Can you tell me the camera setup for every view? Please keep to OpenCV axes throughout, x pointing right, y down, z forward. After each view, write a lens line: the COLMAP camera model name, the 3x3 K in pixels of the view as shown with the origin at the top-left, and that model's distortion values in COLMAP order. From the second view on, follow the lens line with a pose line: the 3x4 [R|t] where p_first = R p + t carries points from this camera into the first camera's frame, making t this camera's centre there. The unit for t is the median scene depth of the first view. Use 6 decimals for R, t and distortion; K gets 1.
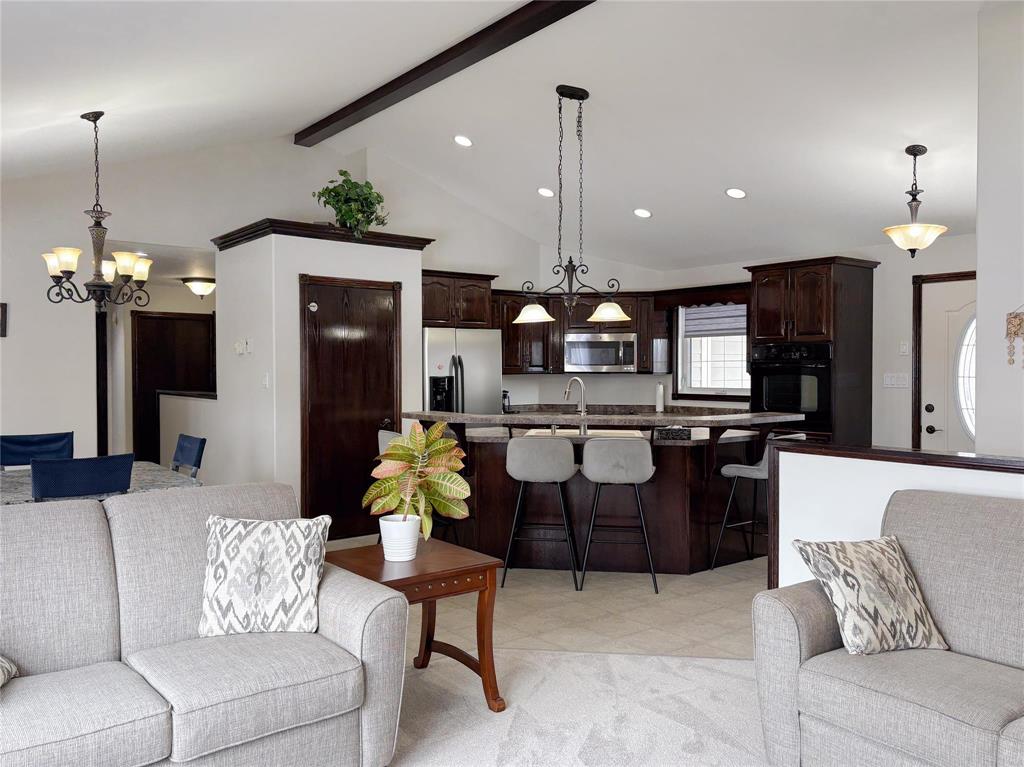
lens RADIAL K [[780.2, 0, 512.0], [0, 780.2, 383.5], [0, 0, 1]] dist [0.093631, -0.143945]
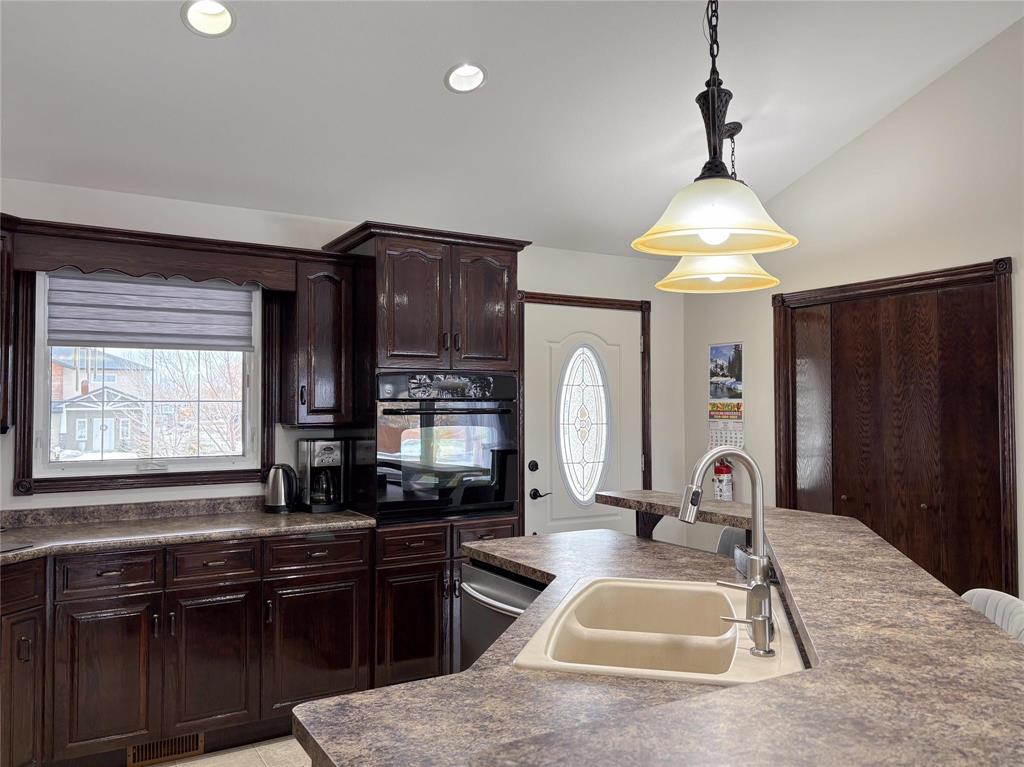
lens RADIAL K [[780.2, 0, 512.0], [0, 780.2, 383.5], [0, 0, 1]] dist [0.093631, -0.143945]
pose [[0.140409, 0.028229, 0.989691, -0.191064], [0.021273, 0.999277, -0.031520, -0.021596], [-0.989865, 0.025479, 0.139707, 0.787801]]
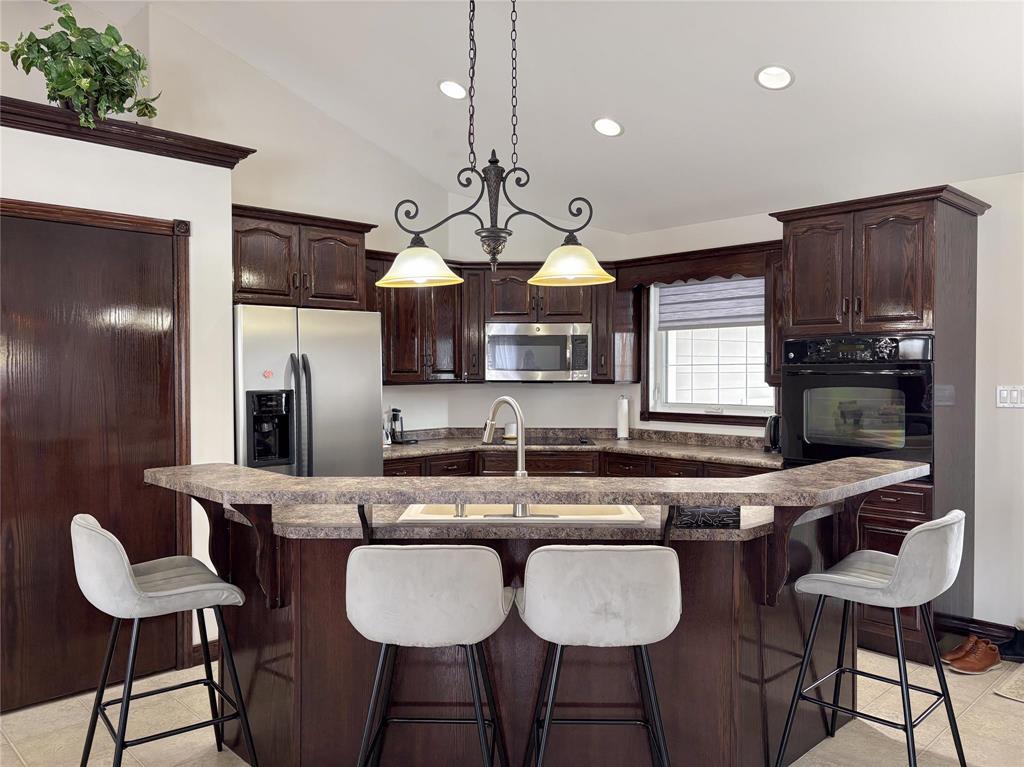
lens RADIAL K [[780.2, 0, 512.0], [0, 780.2, 383.5], [0, 0, 1]] dist [0.093631, -0.143945]
pose [[0.995170, -0.001804, 0.098148, 0.027533], [0.002261, 0.999987, -0.004545, -0.010467], [-0.098138, 0.004745, 0.995161, 0.372640]]
